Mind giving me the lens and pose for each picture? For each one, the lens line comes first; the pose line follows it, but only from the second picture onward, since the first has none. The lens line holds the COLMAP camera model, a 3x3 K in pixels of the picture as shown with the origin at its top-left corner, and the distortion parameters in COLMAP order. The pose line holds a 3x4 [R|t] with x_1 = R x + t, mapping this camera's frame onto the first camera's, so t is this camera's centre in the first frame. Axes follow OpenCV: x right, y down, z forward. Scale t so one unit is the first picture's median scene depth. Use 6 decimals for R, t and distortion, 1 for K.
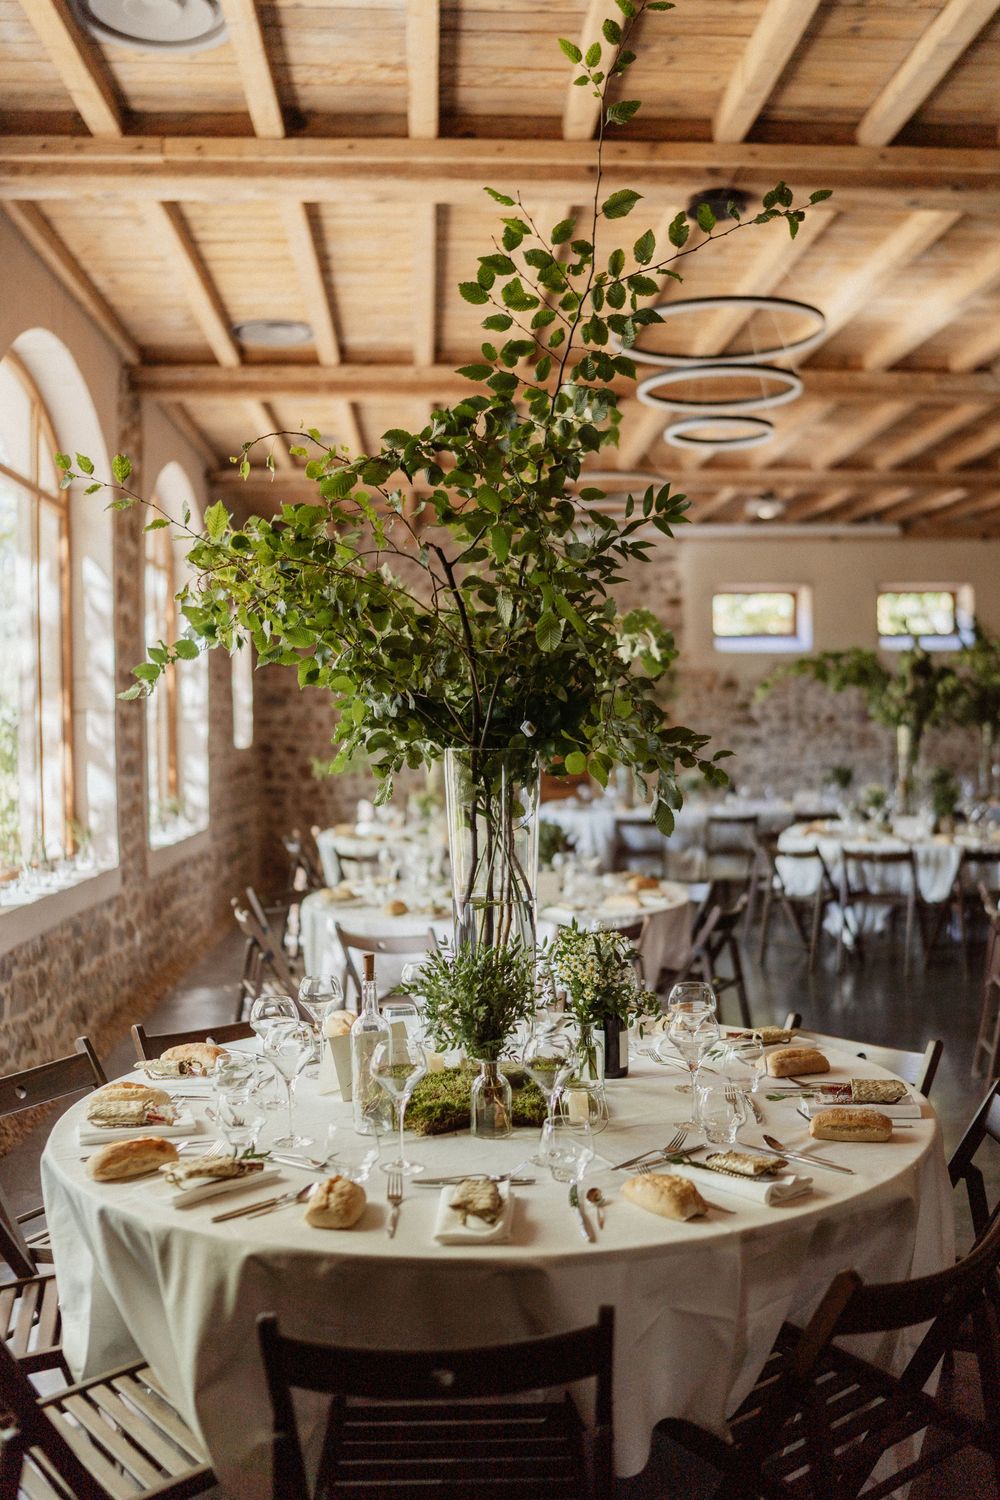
lens RADIAL K [[1496.4, 0, 500.0], [0, 1496.4, 750.0], [0, 0, 1]] dist [-0.101272, 0.147658]
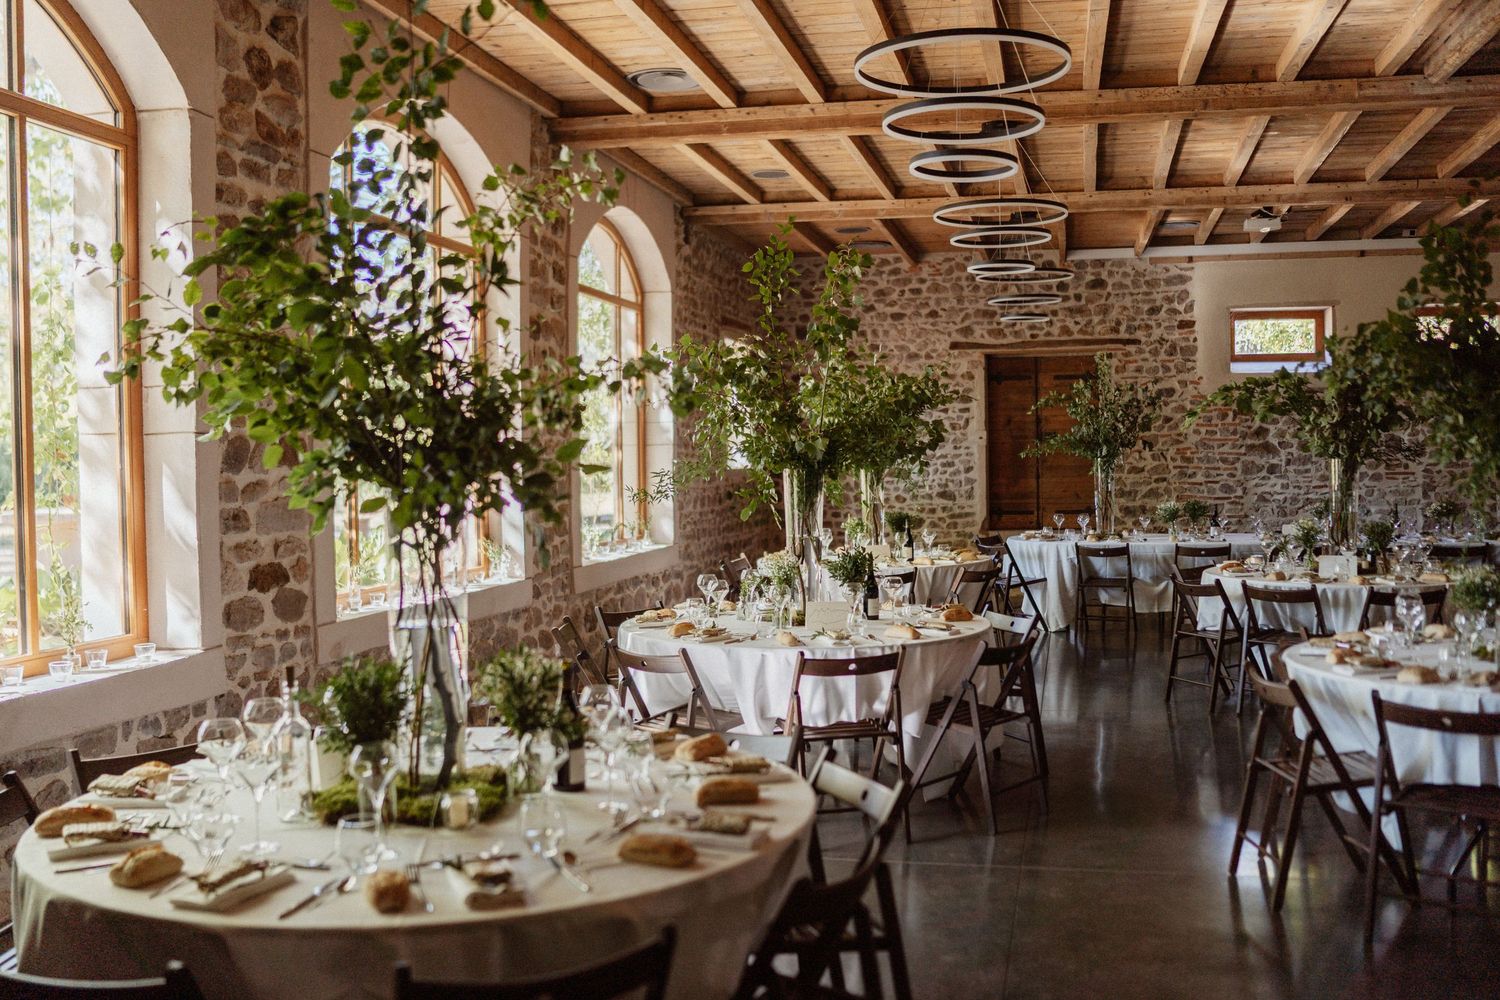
lens RADIAL K [[1496.4, 0, 750.0], [0, 1496.4, 500.0], [0, 0, 1]] dist [-0.101272, 0.147658]
pose [[0.958016, 0.015826, -0.286278, 0.196282], [-0.009790, 0.999699, 0.022507, -0.007073], [0.286548, -0.018759, 0.957882, -0.000713]]
